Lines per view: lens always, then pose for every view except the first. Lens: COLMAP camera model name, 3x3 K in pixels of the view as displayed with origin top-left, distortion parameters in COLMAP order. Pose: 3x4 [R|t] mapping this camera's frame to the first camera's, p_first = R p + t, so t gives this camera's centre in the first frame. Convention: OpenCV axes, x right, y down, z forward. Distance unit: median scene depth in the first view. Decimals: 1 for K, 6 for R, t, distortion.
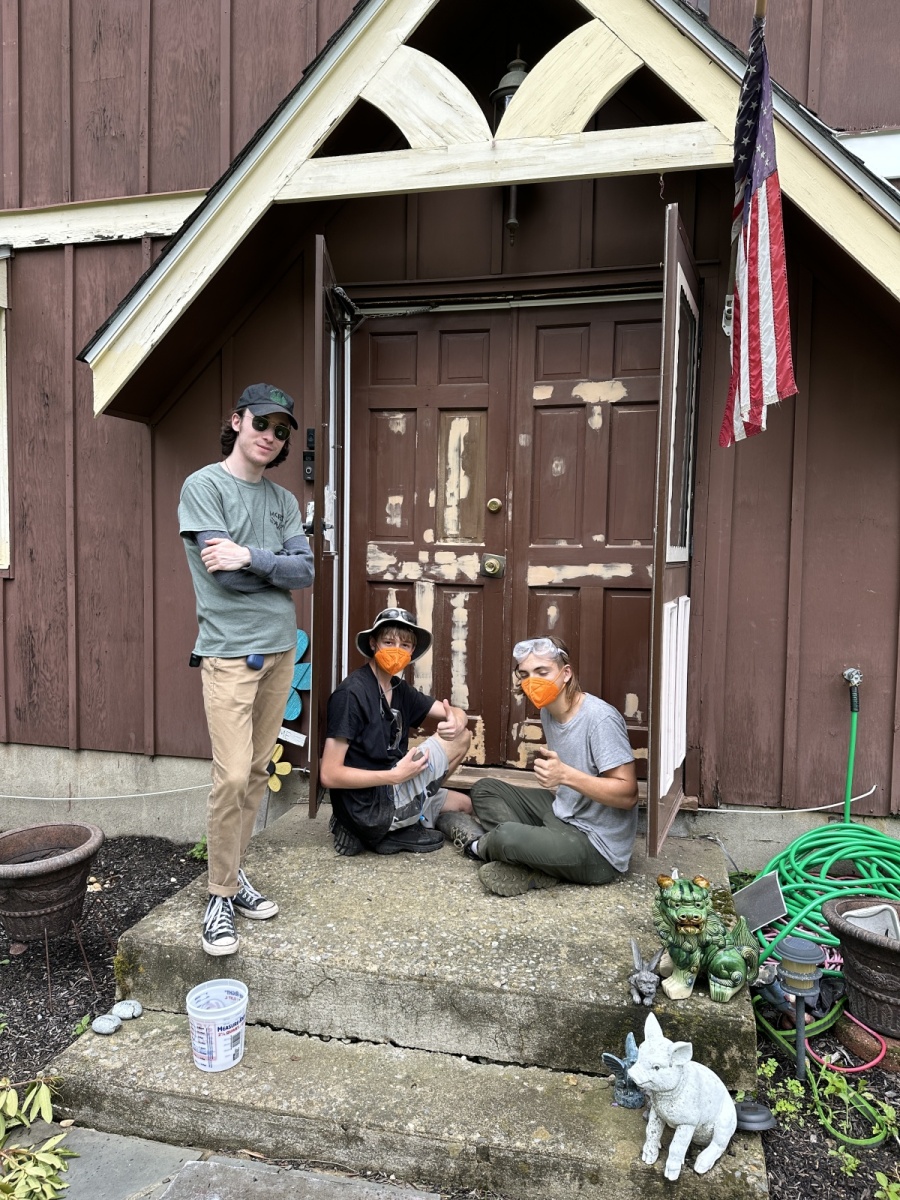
lens RADIAL K [[869.7, 0, 450.0], [0, 869.7, 600.0], [0, 0, 1]] dist [-0.001587, -0.002476]
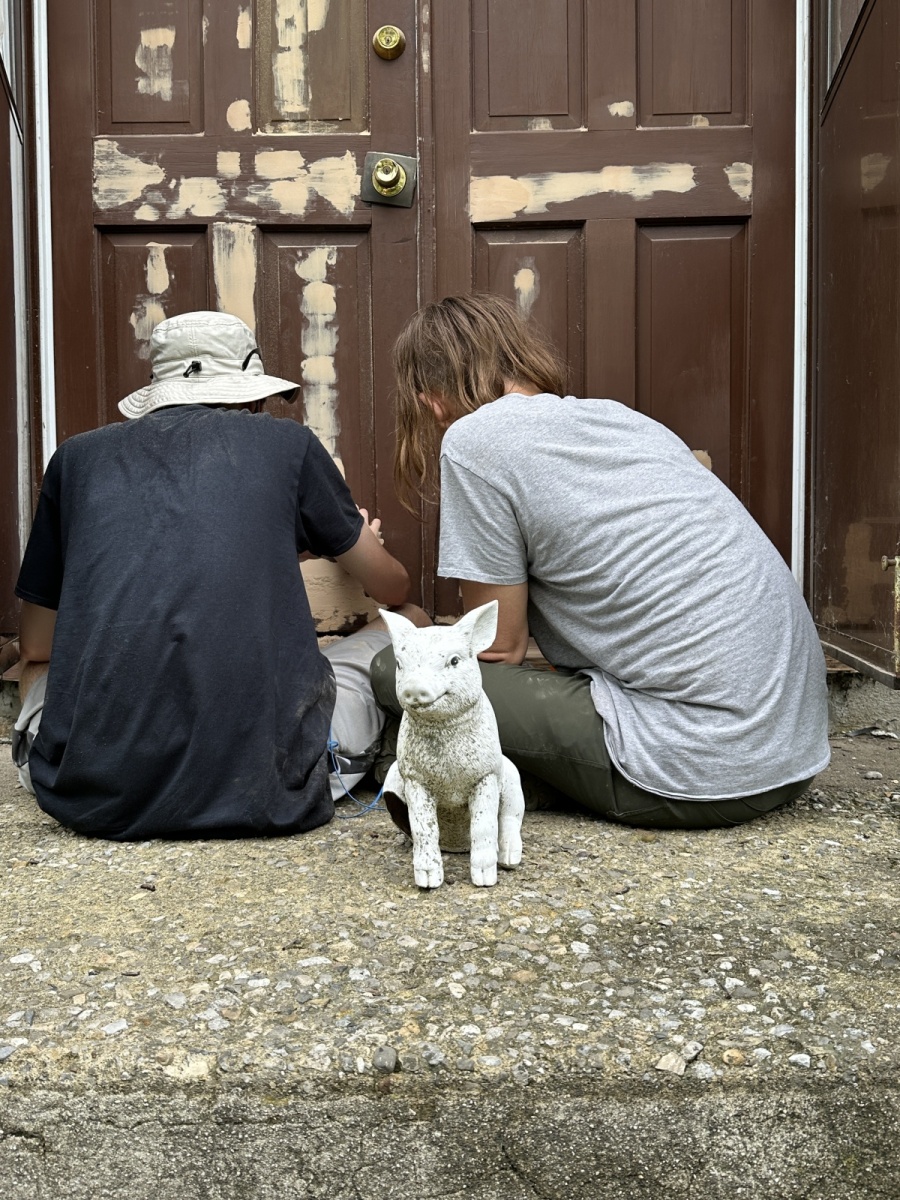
lens RADIAL K [[1169.9, 0, 489.1], [0, 1169.9, 602.0], [0, 0, 1]] dist [0.171986, -0.389865]
pose [[0.973124, -0.037555, 0.227201, -0.050078], [0.037179, 0.999291, 0.005935, 0.182898], [-0.227262, 0.002672, 0.973830, 0.404952]]
